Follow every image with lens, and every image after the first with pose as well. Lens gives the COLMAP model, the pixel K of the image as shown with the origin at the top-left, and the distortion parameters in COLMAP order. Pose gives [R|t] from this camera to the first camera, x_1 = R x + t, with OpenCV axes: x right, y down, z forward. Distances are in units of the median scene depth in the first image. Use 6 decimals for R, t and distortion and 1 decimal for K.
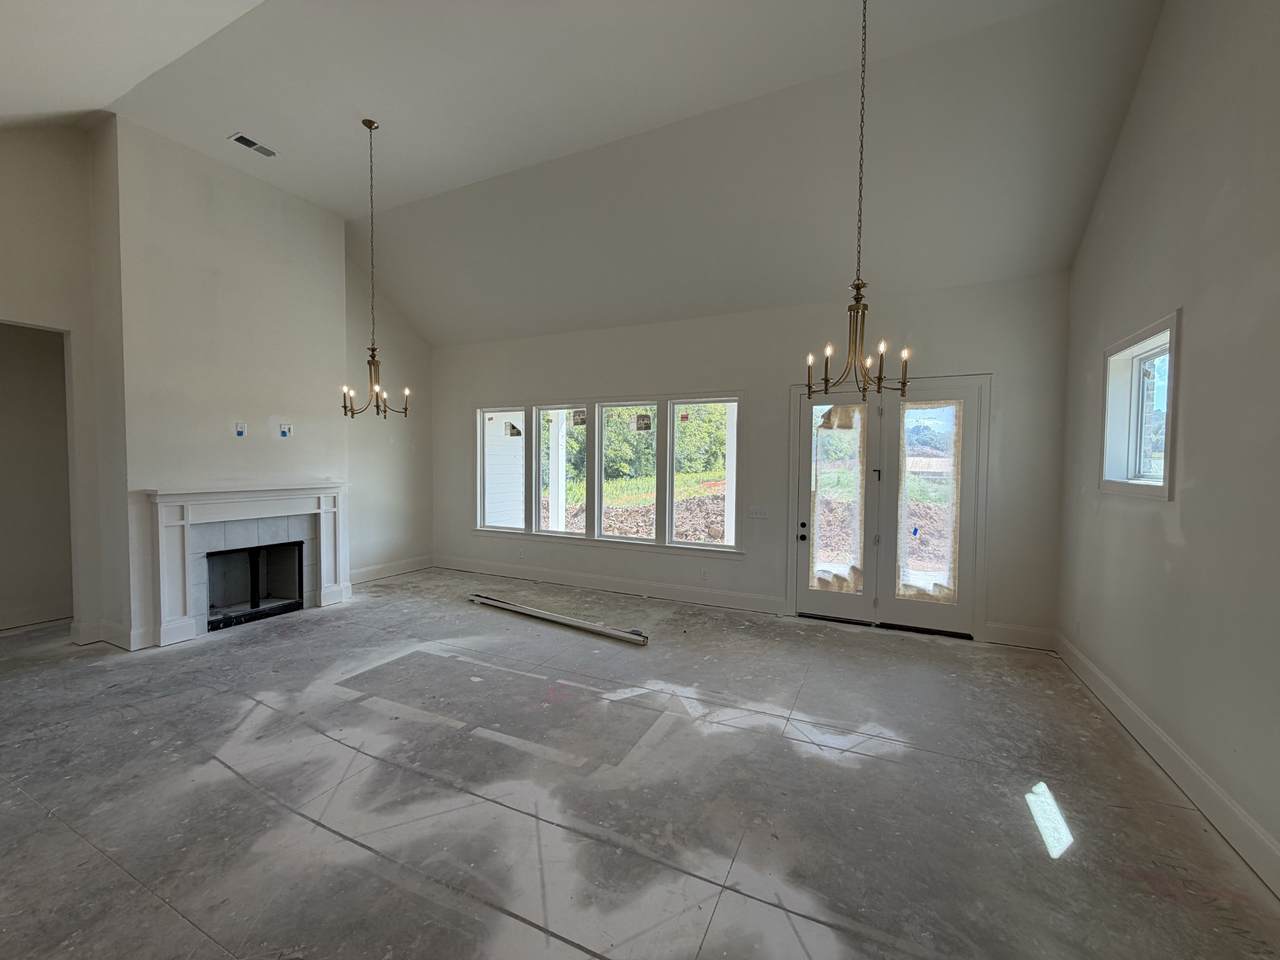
lens RADIAL K [[508.9, 0, 637.6], [0, 508.9, 477.2], [0, 0, 1]] dist [0.000239, 0.000358]
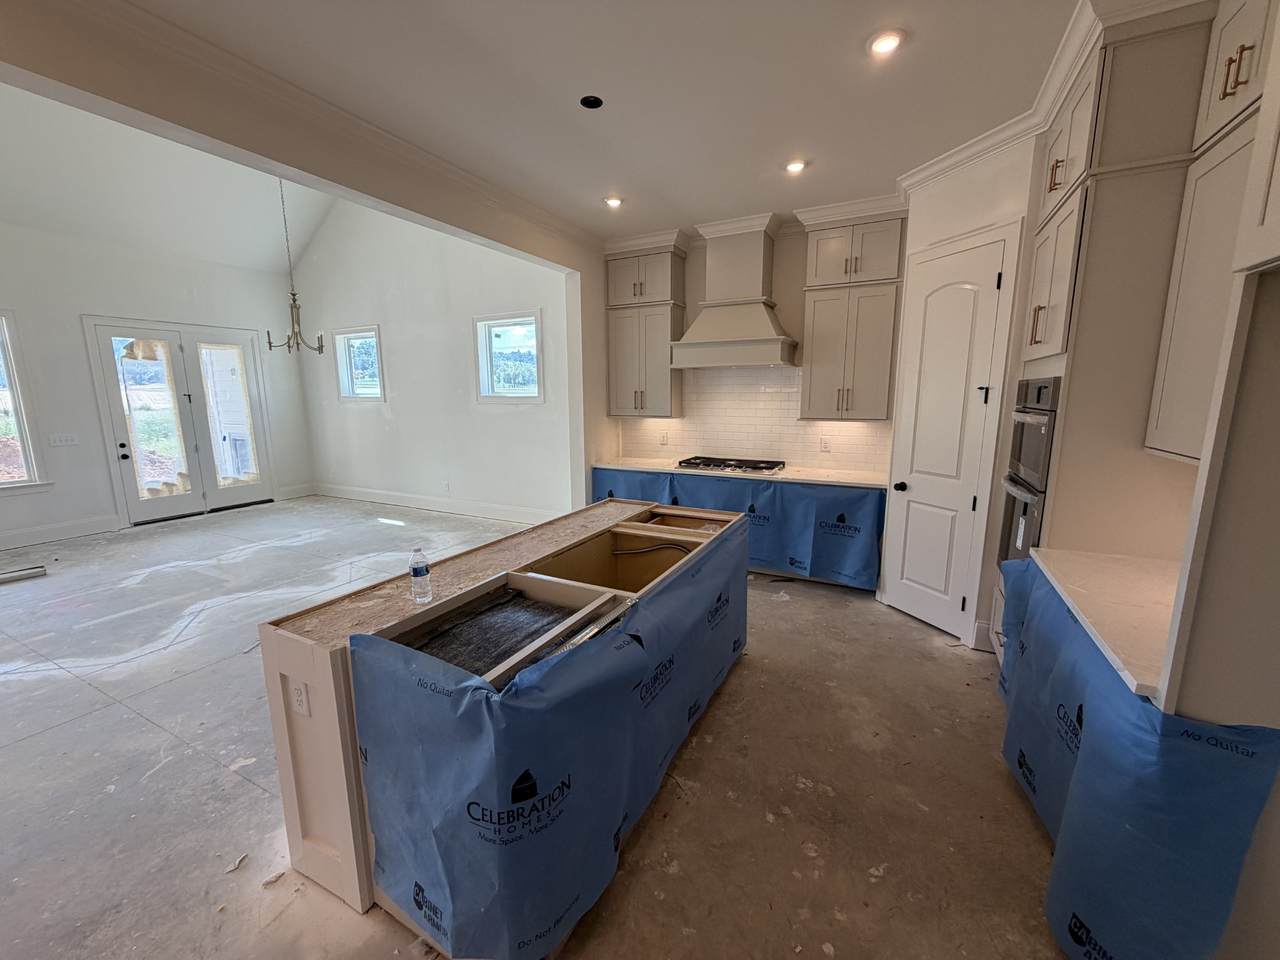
lens RADIAL K [[508.9, 0, 635.5], [0, 508.9, 480.8], [0, 0, 1]] dist [0.000239, 0.000358]
pose [[0.030337, -0.180545, 0.983099, -0.813776], [0.038040, 0.983048, 0.179361, 0.012926], [-0.998816, 0.031956, 0.036690, -0.178616]]
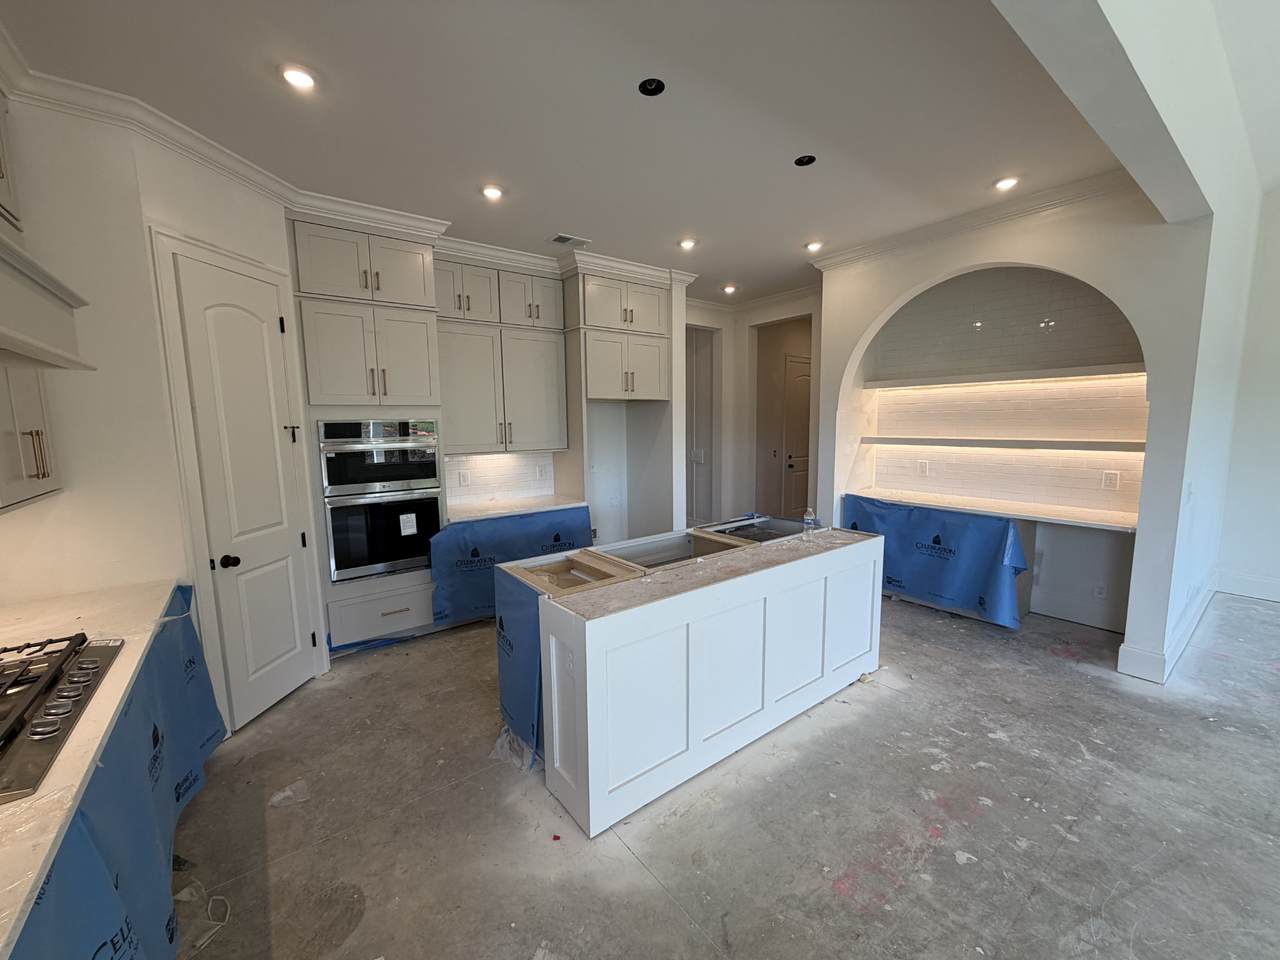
lens RADIAL K [[508.9, 0, 635.5], [0, 508.9, 481.0], [0, 0, 1]] dist [0.000239, 0.000358]
pose [[-0.455480, 0.102925, -0.884276, 0.129088], [-0.018108, 0.992018, 0.124792, 0.009177], [0.890062, 0.072853, -0.449980, 0.065568]]
